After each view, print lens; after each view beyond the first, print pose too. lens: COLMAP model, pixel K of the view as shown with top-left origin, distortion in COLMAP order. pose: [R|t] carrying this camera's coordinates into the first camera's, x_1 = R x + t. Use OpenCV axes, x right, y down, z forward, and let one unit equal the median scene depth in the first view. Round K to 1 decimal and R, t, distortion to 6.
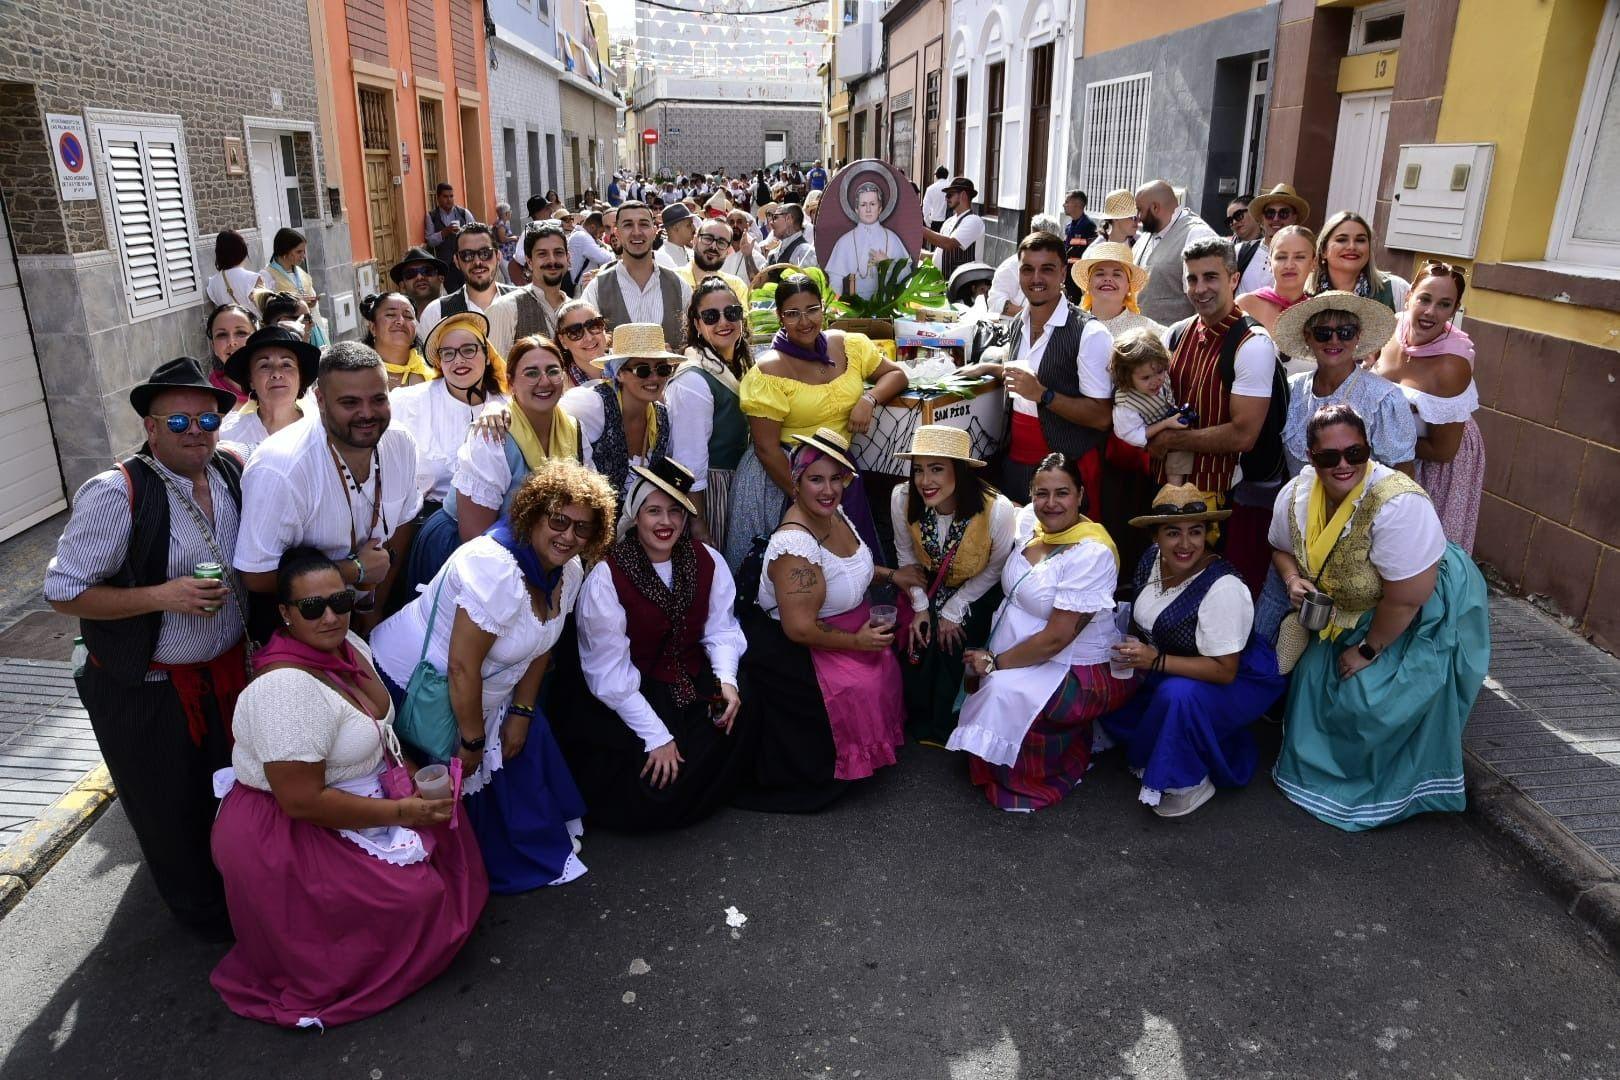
lens RADIAL K [[1104.6, 0, 807.7], [0, 1104.6, 552.9], [0, 0, 1]] dist [-0.124087, 0.075668]
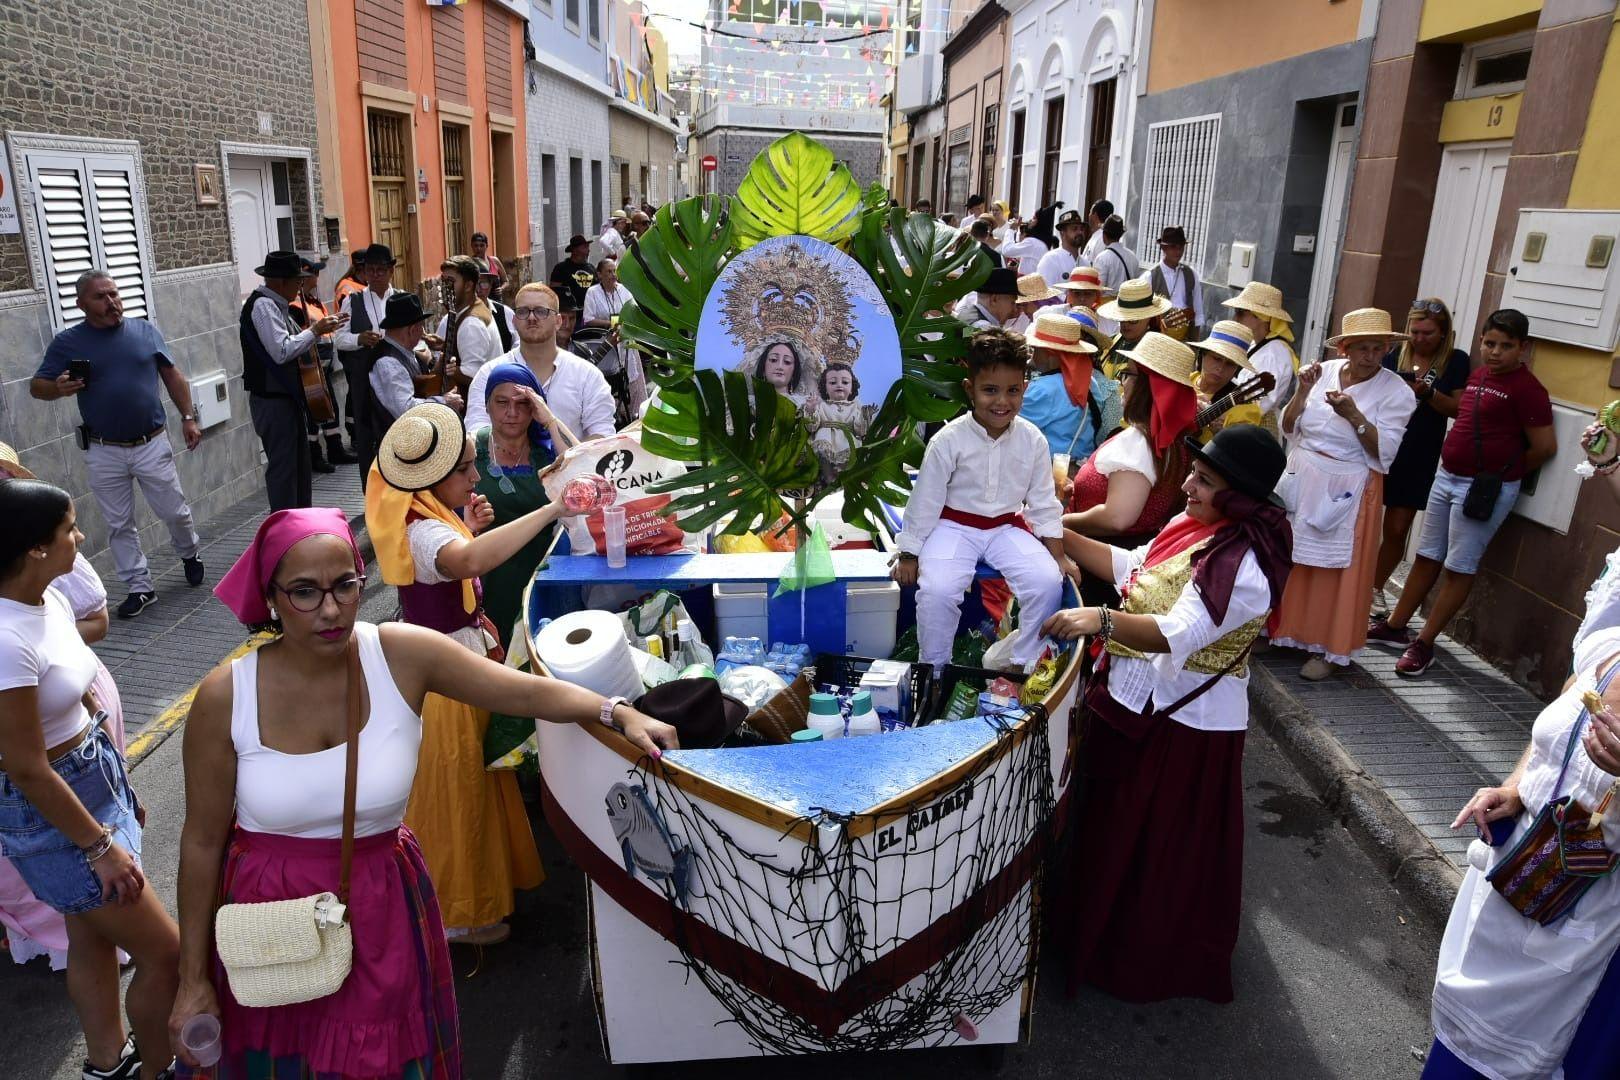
lens RADIAL K [[1104.6, 0, 804.0], [0, 1104.6, 550.6], [0, 0, 1]] dist [-0.124087, 0.075668]
pose [[0.997902, 0.039329, -0.051432, 0.031058], [-0.040617, 0.998881, -0.024241, -0.044740], [0.050421, 0.026279, 0.998382, 0.092347]]
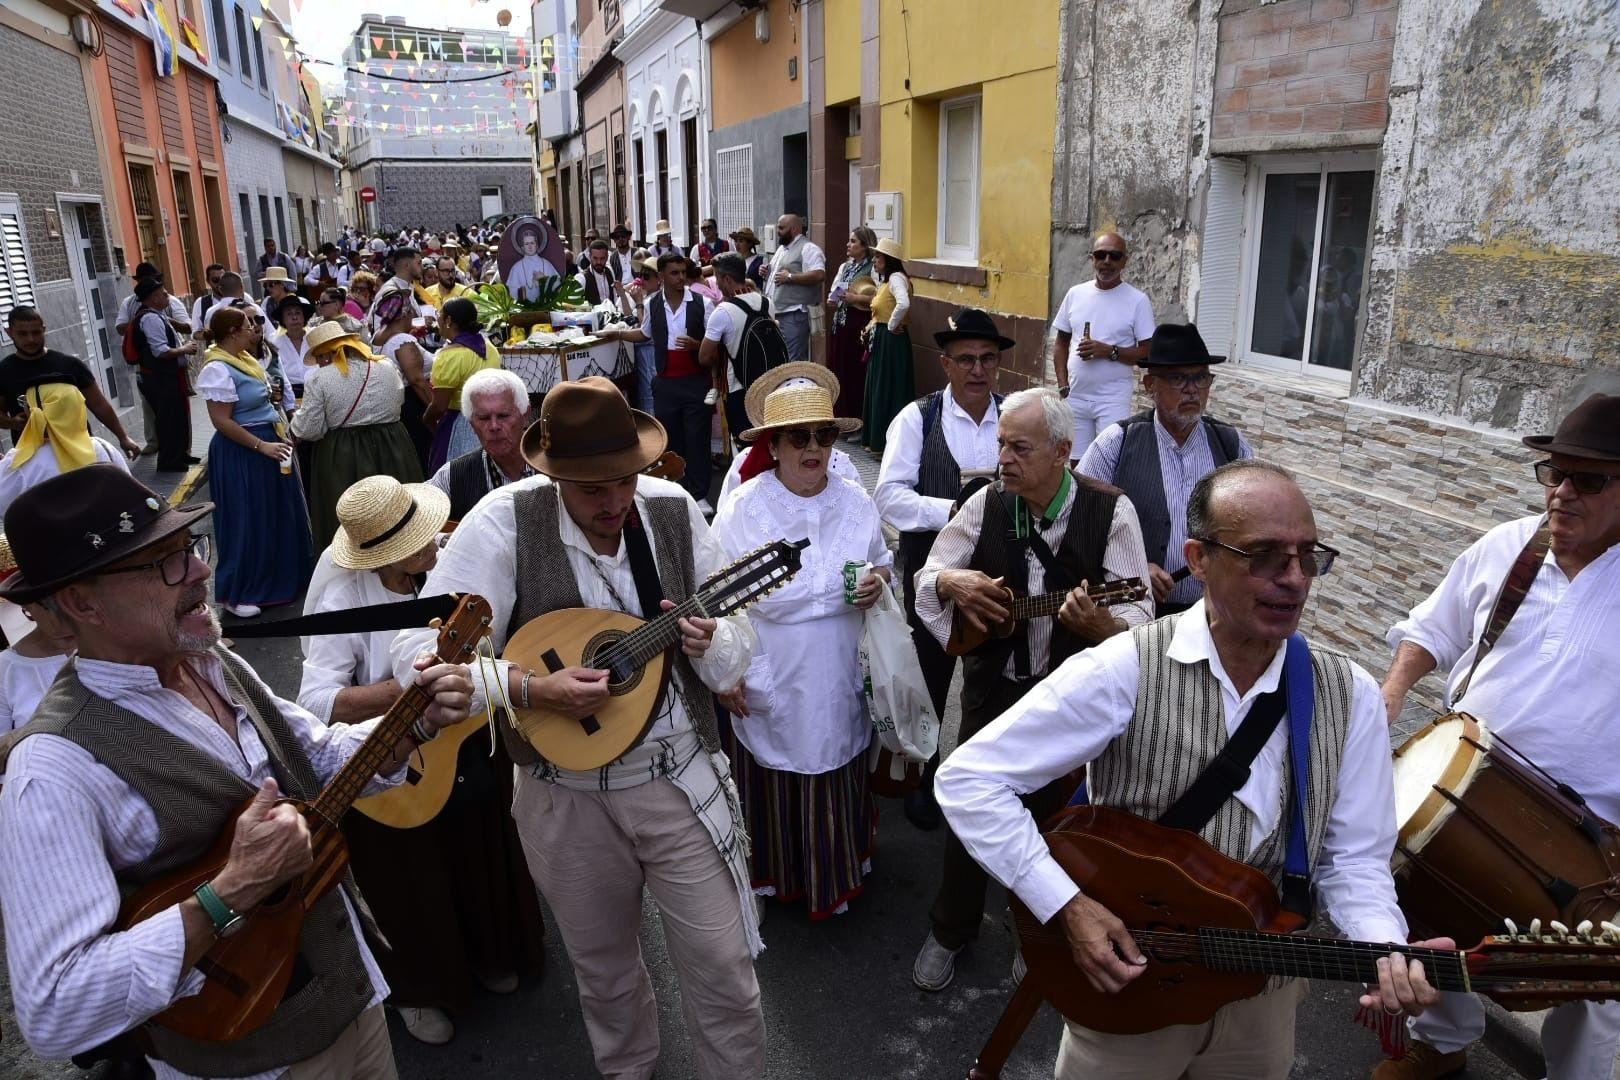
lens RADIAL K [[1104.6, 0, 800.9], [0, 1104.6, 554.7], [0, 0, 1]] dist [-0.124087, 0.075668]
pose [[0.972610, -0.085077, 0.216315, 0.032015], [0.093171, 0.995271, -0.027482, 0.126473], [-0.212954, 0.046884, 0.975937, -0.364834]]
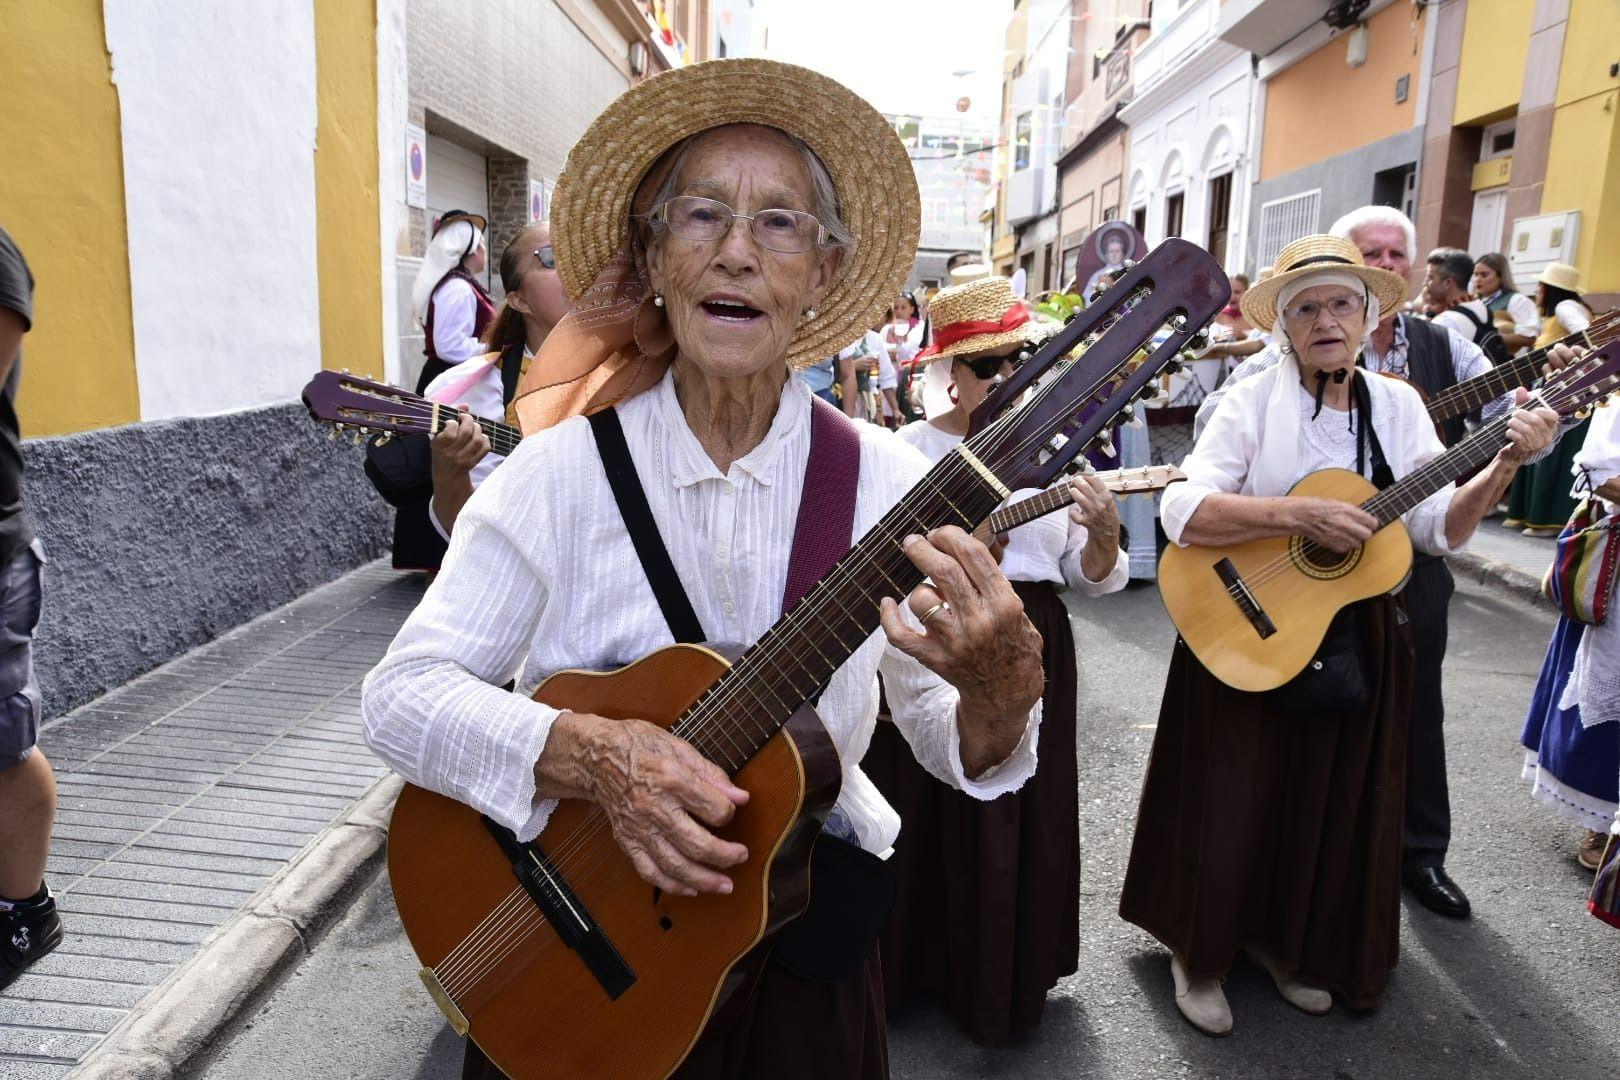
lens RADIAL K [[1210.2, 0, 803.2], [0, 1210.2, 534.9], [0, 0, 1]] dist [-0.059744, 0.041991]
pose [[0.993249, 0.042220, -0.108049, -0.090408], [-0.059945, 0.984224, -0.166464, 0.185203], [0.099317, 0.171817, 0.980110, -0.292406]]
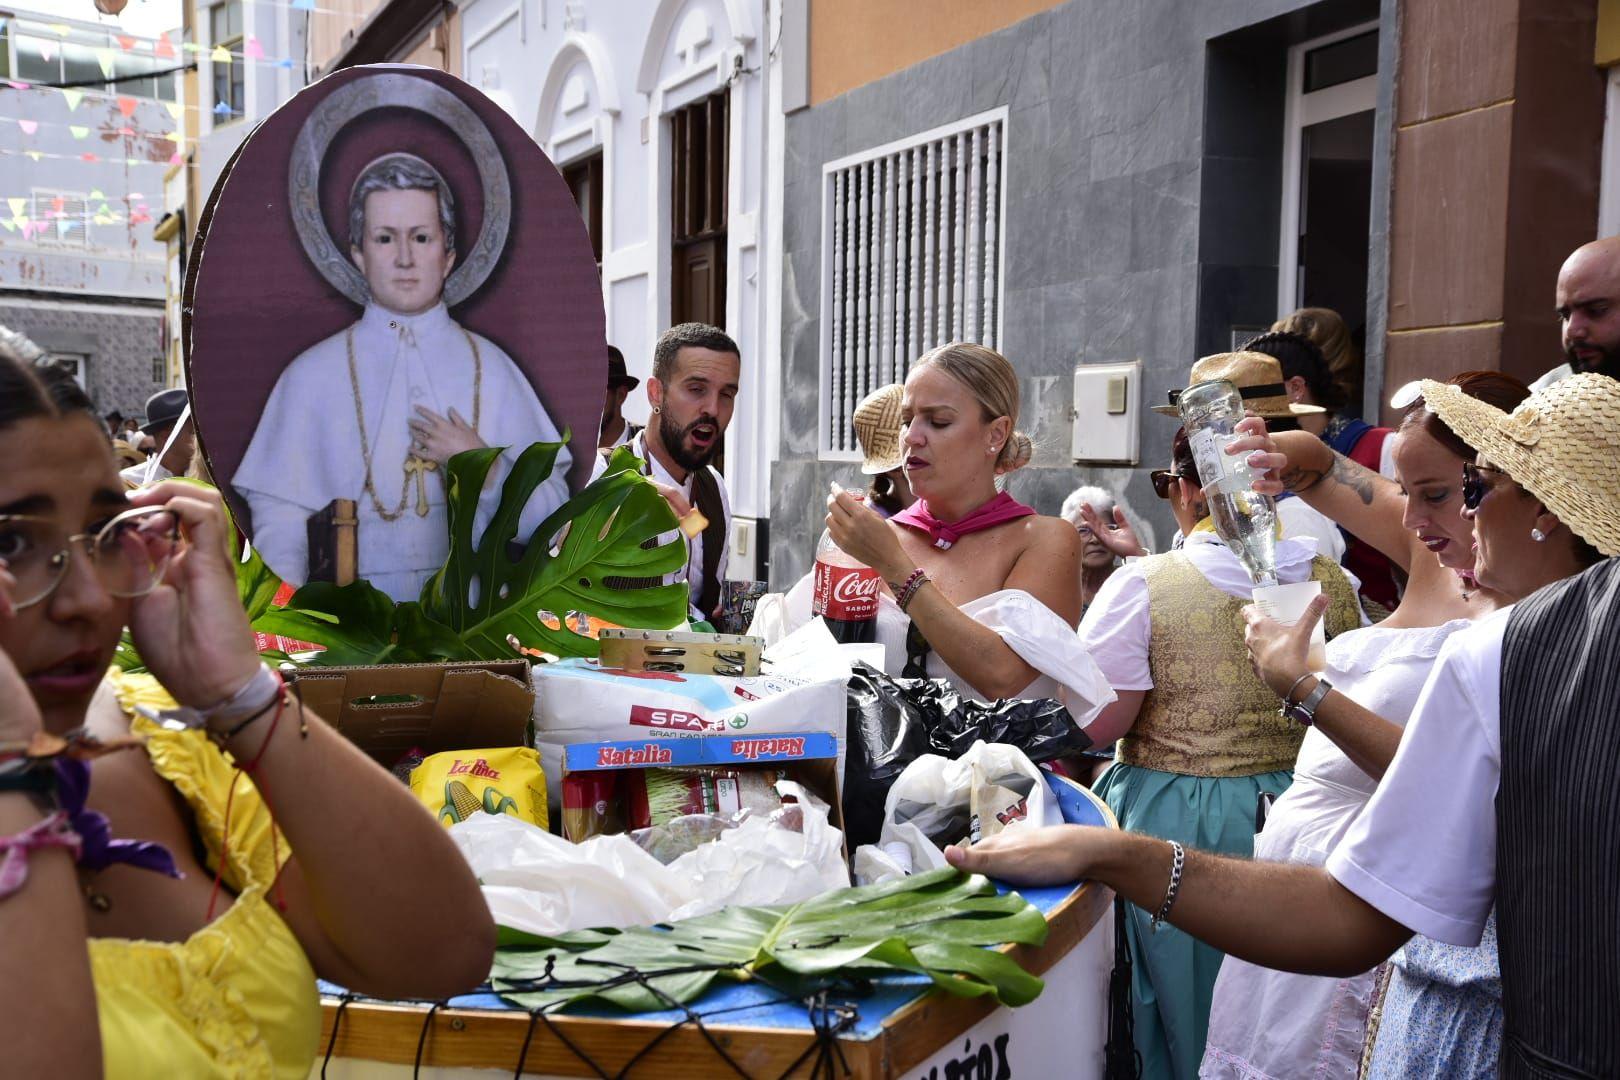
lens RADIAL K [[2183.9, 0, 809.6], [0, 2183.9, 547.0], [0, 0, 1]] dist [0.201867, 0.000000]
pose [[0.957078, -0.007092, 0.289743, -0.002654], [0.091800, 0.955648, -0.279840, -0.050397], [-0.274908, 0.294427, 0.915281, 0.279543]]
